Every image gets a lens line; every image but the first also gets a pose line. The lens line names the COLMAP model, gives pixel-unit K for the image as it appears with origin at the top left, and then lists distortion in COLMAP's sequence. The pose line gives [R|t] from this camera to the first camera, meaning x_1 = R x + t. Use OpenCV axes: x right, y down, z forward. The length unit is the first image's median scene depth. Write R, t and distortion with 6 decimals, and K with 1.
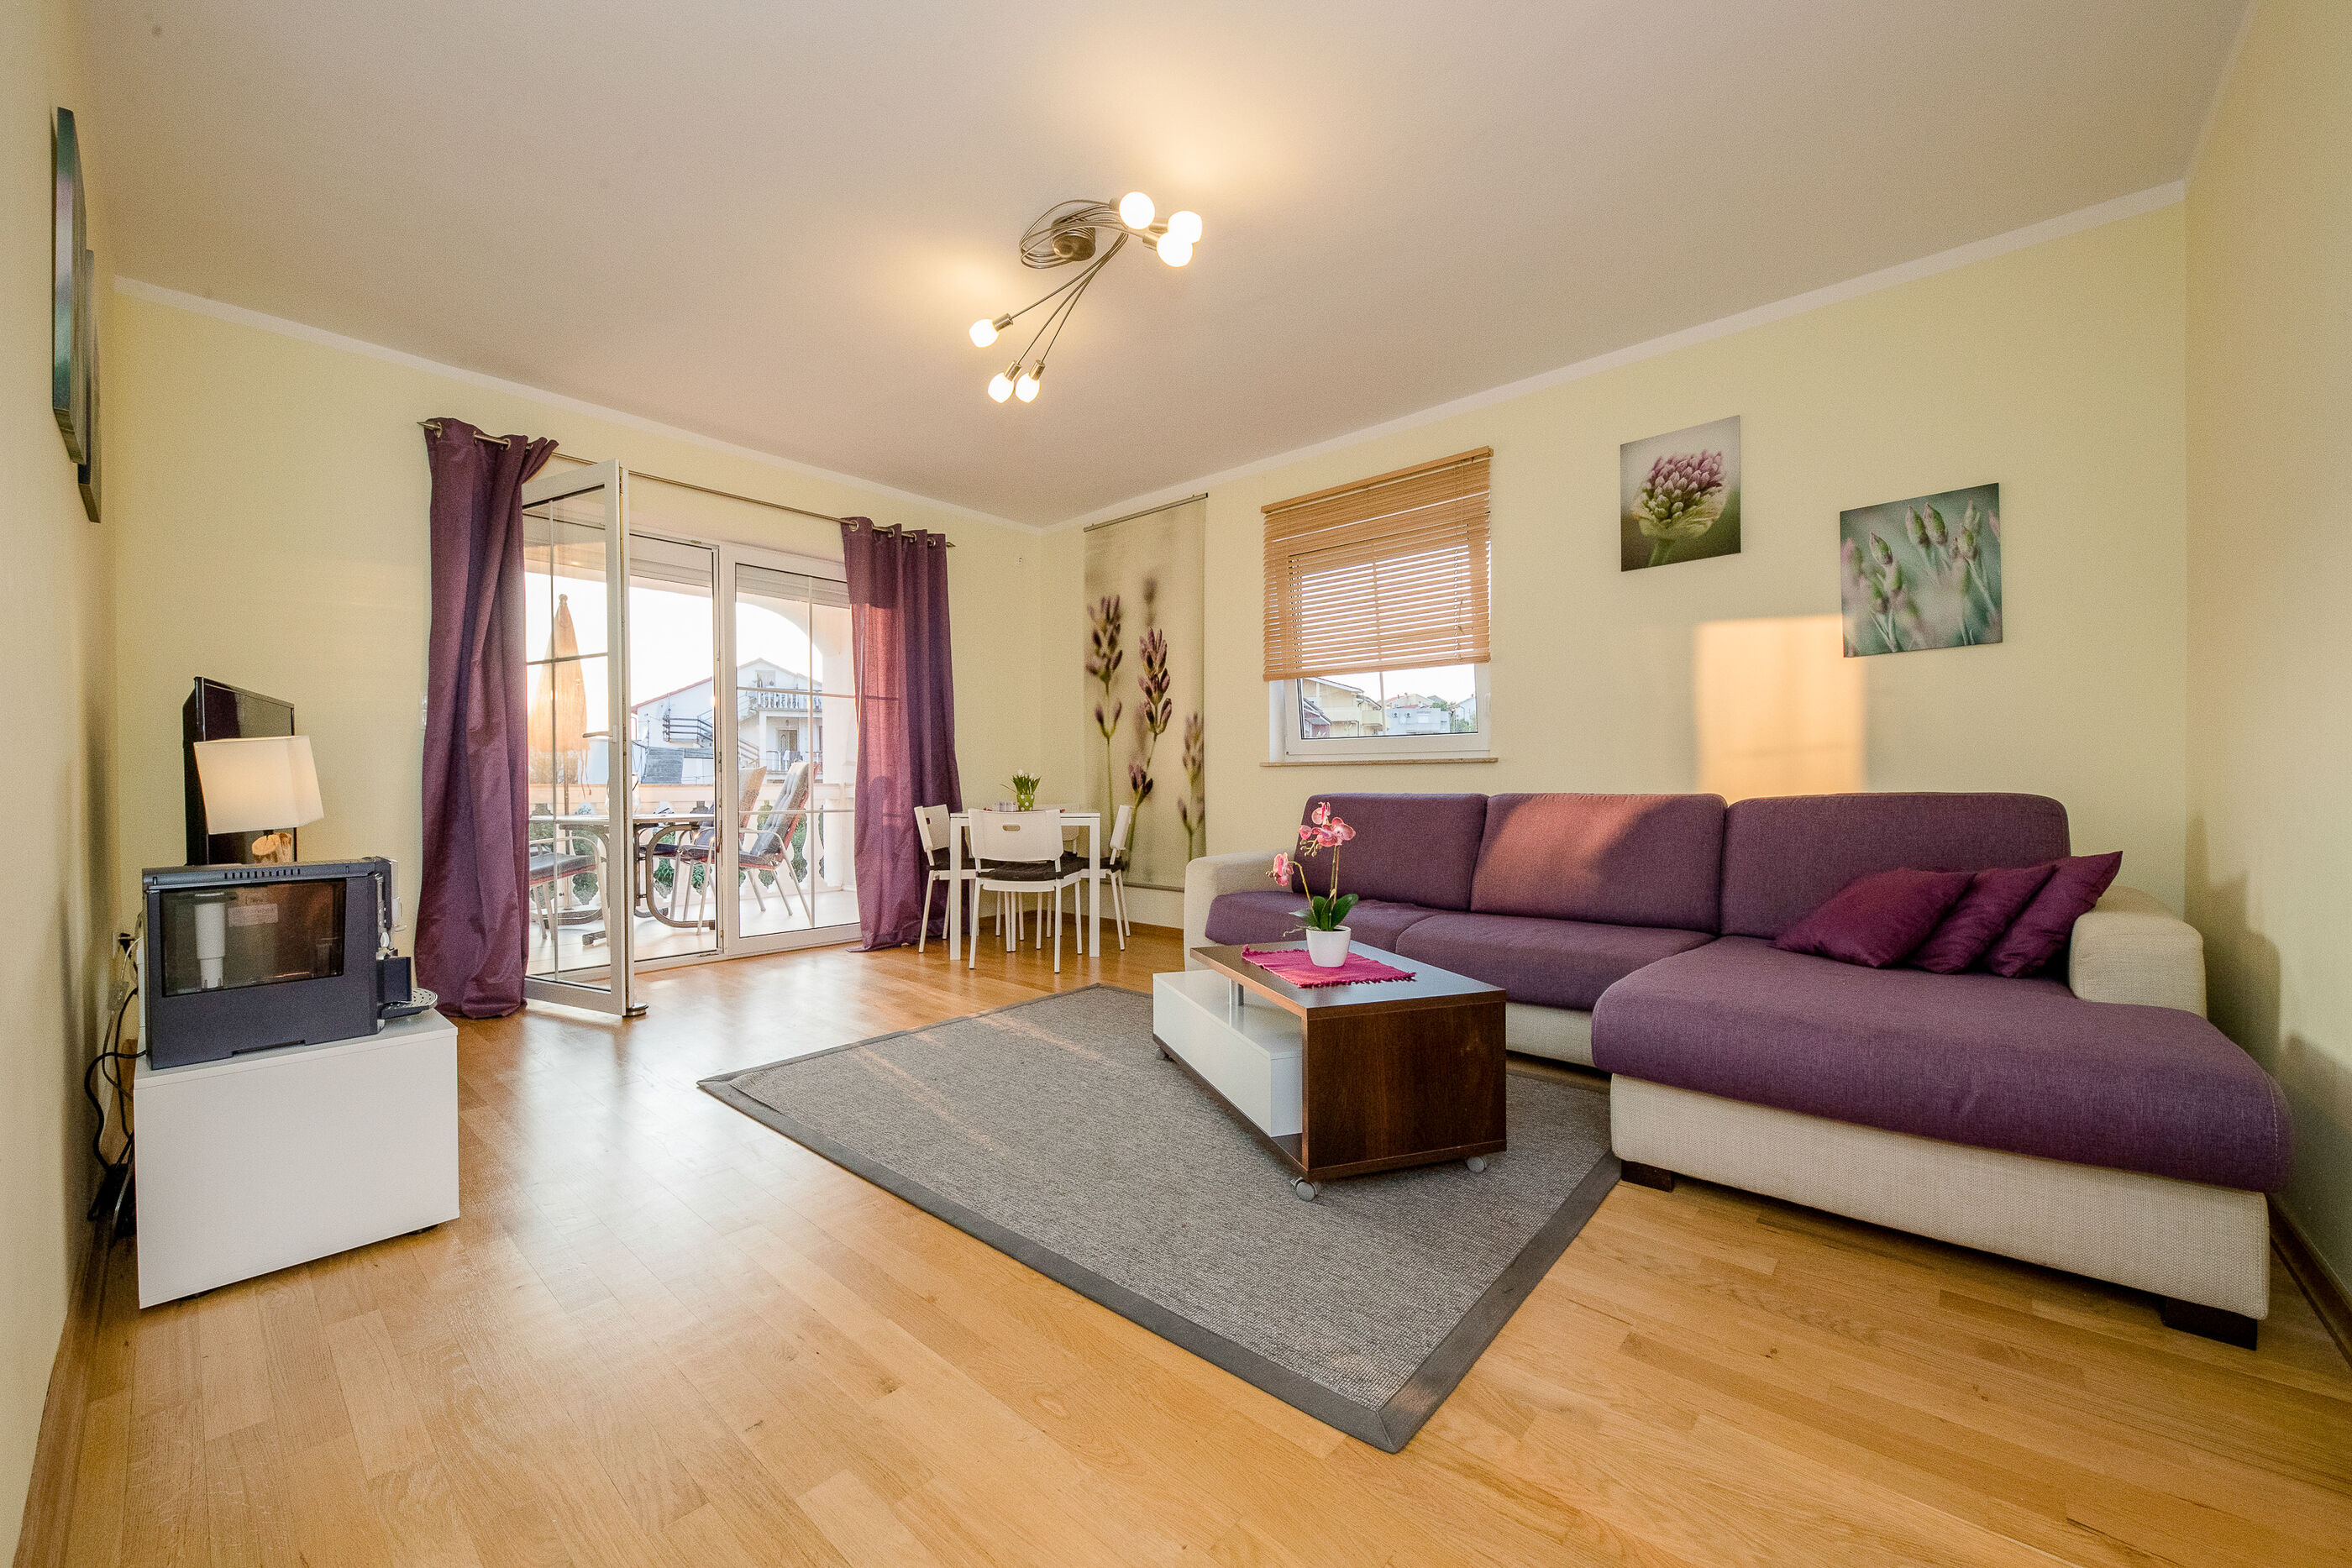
lens RADIAL K [[941.4, 0, 1171.2], [0, 941.4, 785.2], [0, 0, 1]] dist [-0.000087, -0.000118]
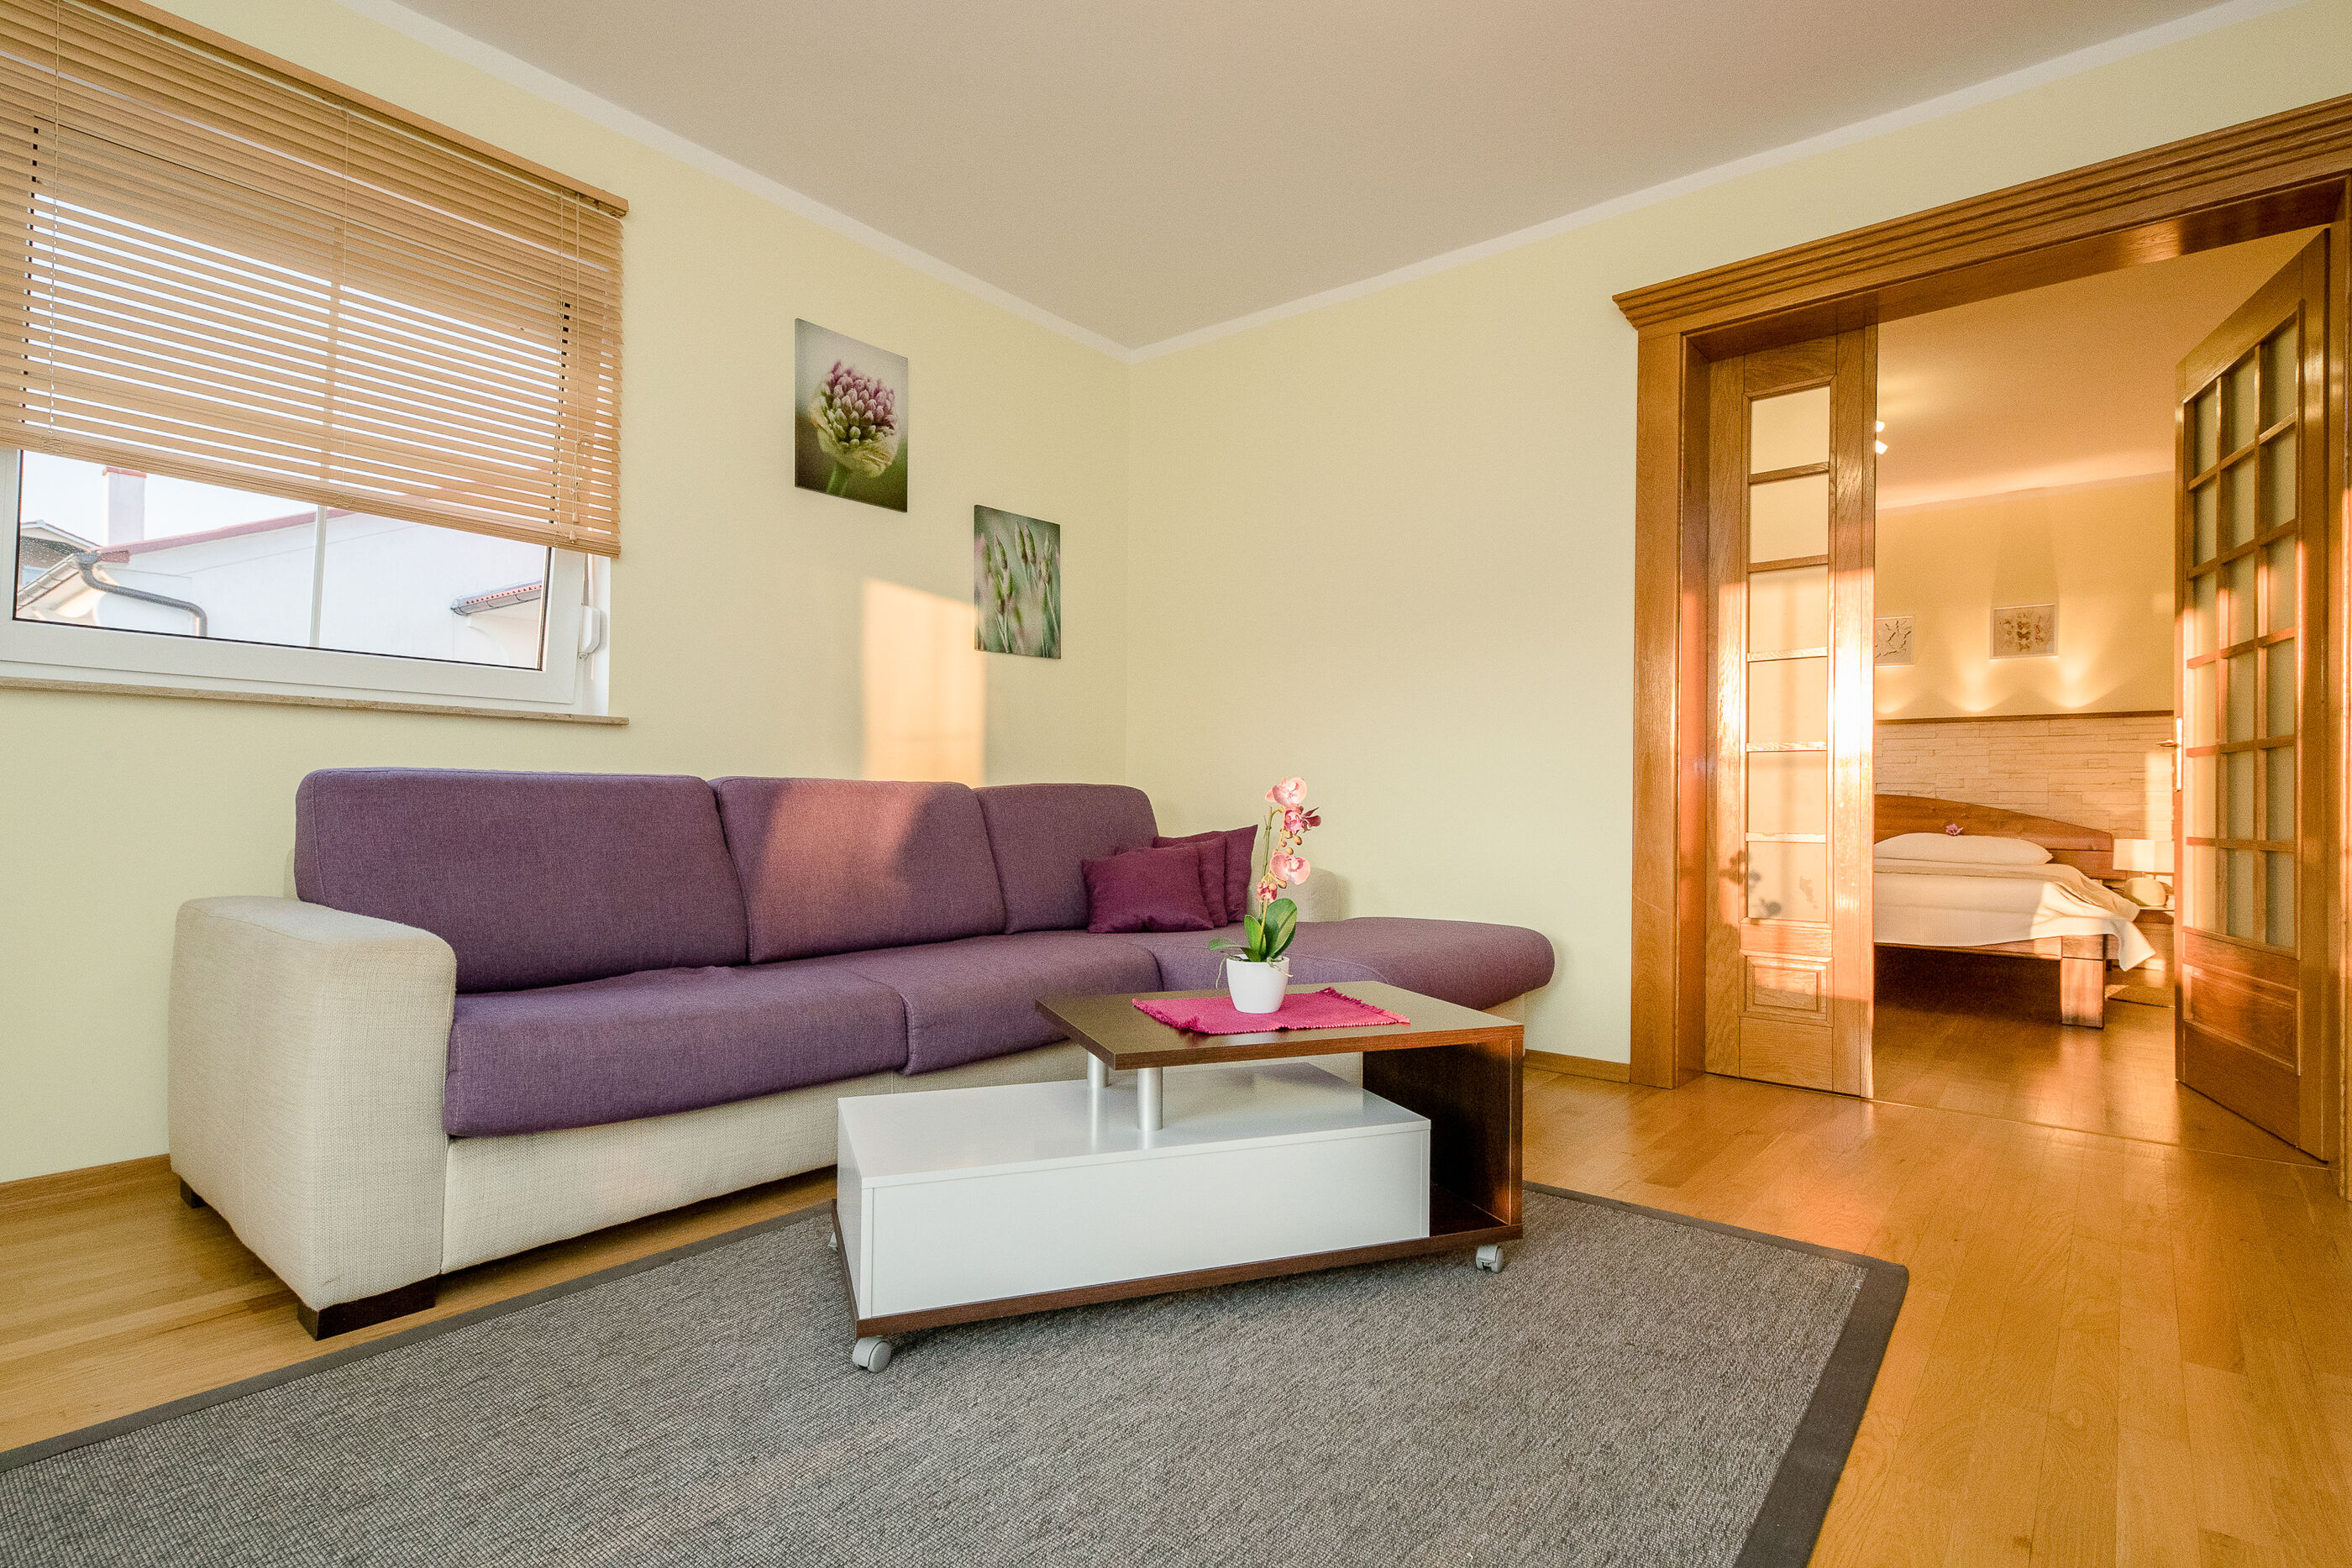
lens RADIAL K [[1151.2, 0, 1178.1], [0, 1151.2, 793.4], [0, 0, 1]] dist [0.017349, -0.000654]
pose [[-0.074244, 0.007190, 0.997214, -0.535390], [-0.012433, 0.999890, -0.008135, 0.026426], [-0.997163, -0.013002, -0.074146, 0.870885]]
